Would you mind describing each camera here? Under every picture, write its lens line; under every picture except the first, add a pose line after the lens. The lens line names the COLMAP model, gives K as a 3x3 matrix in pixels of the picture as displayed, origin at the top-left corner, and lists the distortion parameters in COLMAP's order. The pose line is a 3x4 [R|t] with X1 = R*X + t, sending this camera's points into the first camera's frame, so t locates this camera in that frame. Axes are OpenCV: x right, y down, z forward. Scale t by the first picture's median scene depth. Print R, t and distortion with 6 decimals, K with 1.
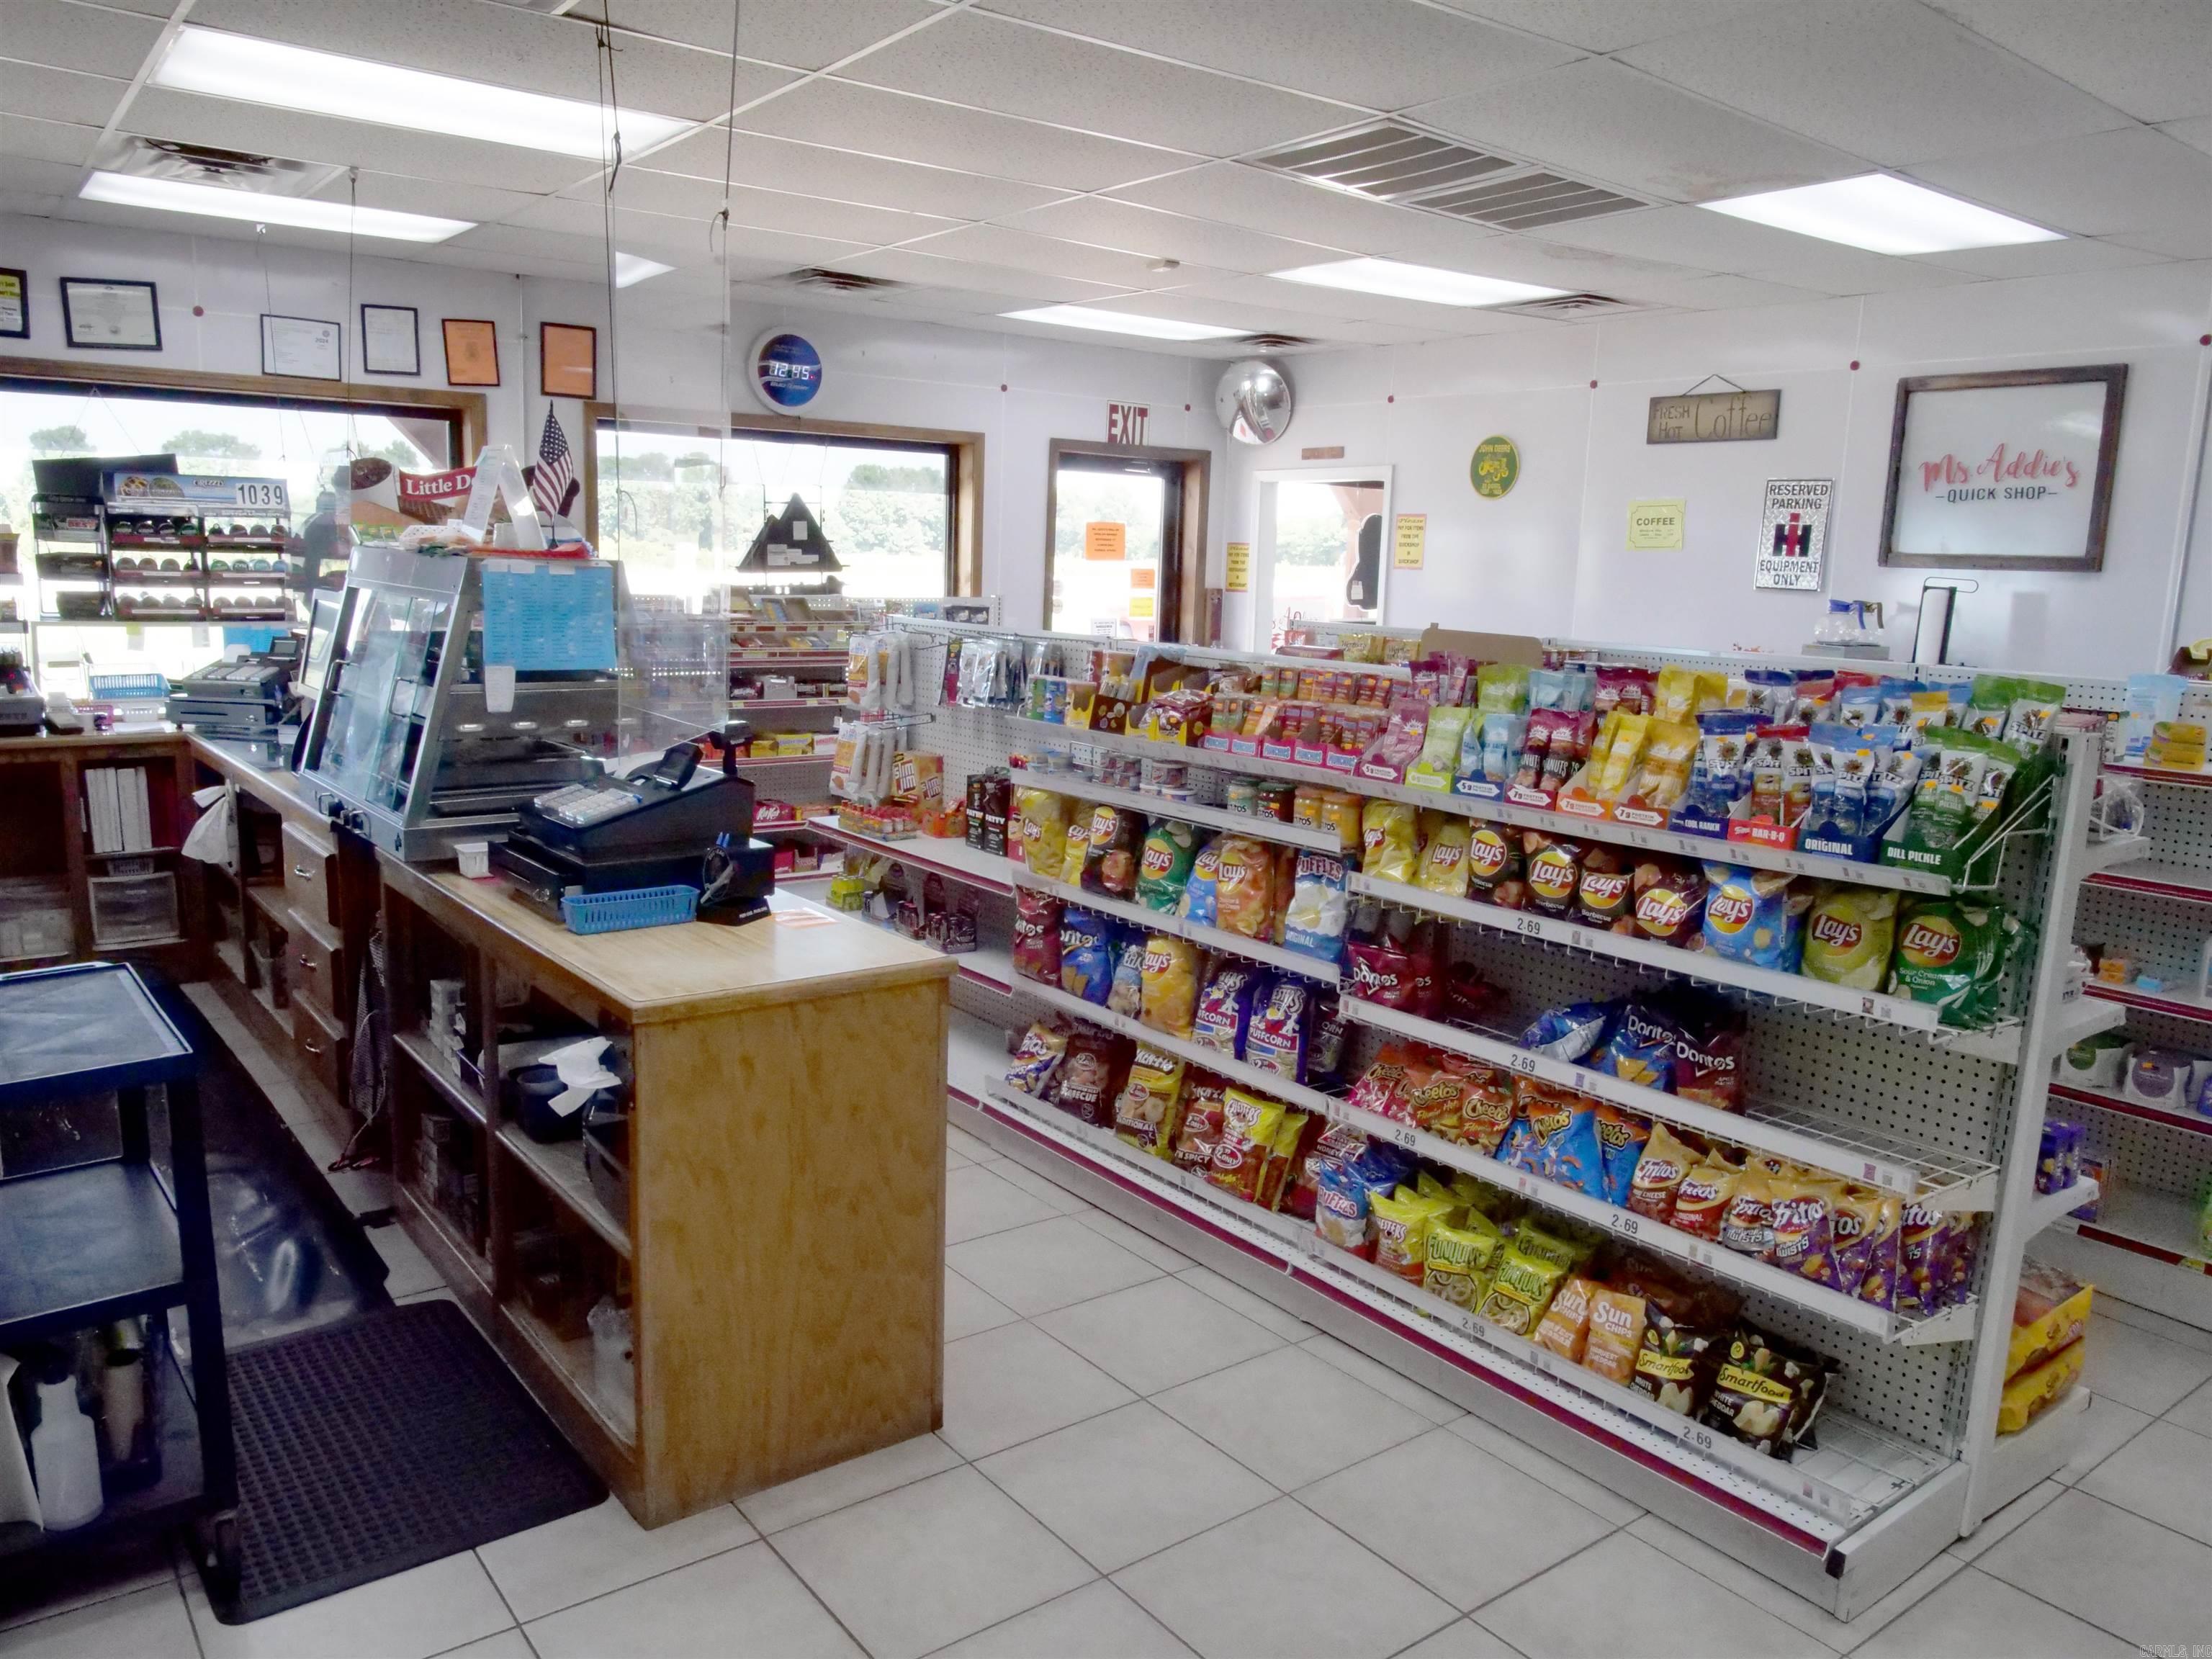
lens RADIAL K [[1620.1, 0, 1106.0], [0, 1620.1, 829.5], [0, 0, 1]] dist [-0.027714, -0.001885]
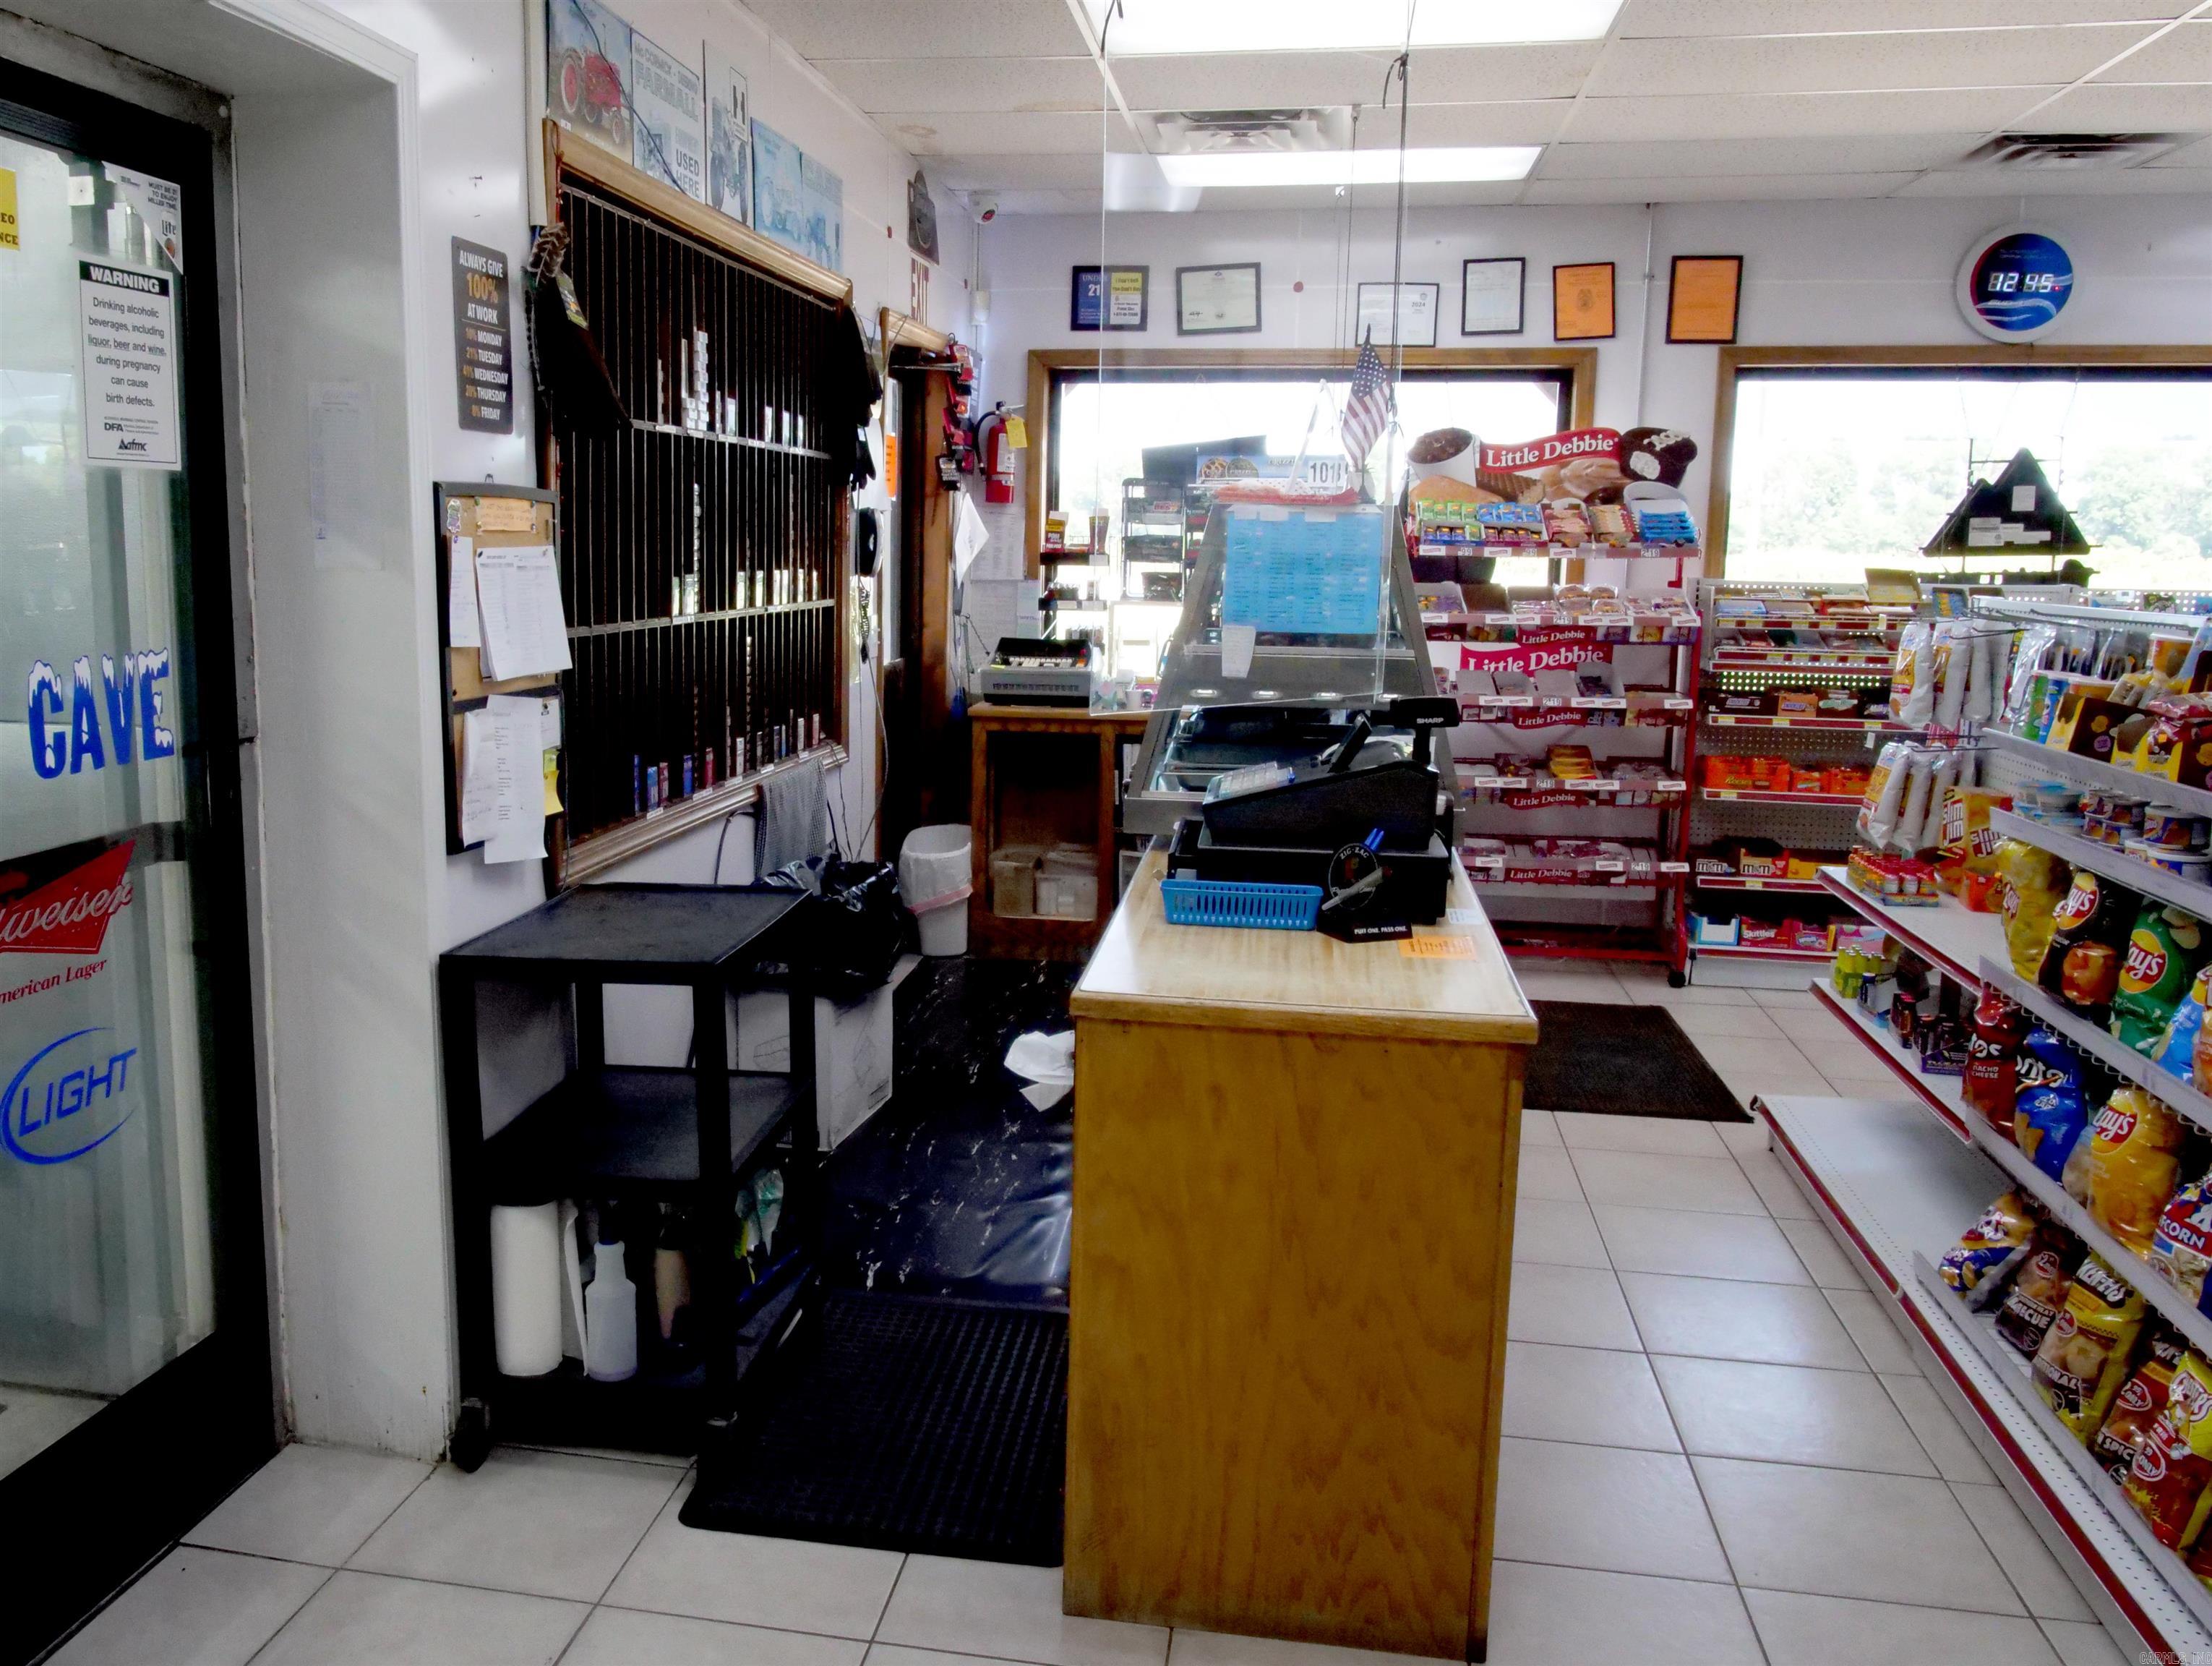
lens RADIAL K [[1893.5, 0, 1106.0], [0, 1893.5, 833.0], [0, 0, 1]] dist [-0.029785, -0.002966]
pose [[0.661645, 0.086695, -0.744788, 0.257599], [-0.115704, 0.993201, 0.012824, 0.004925], [0.740836, 0.077690, 0.667178, 0.186420]]
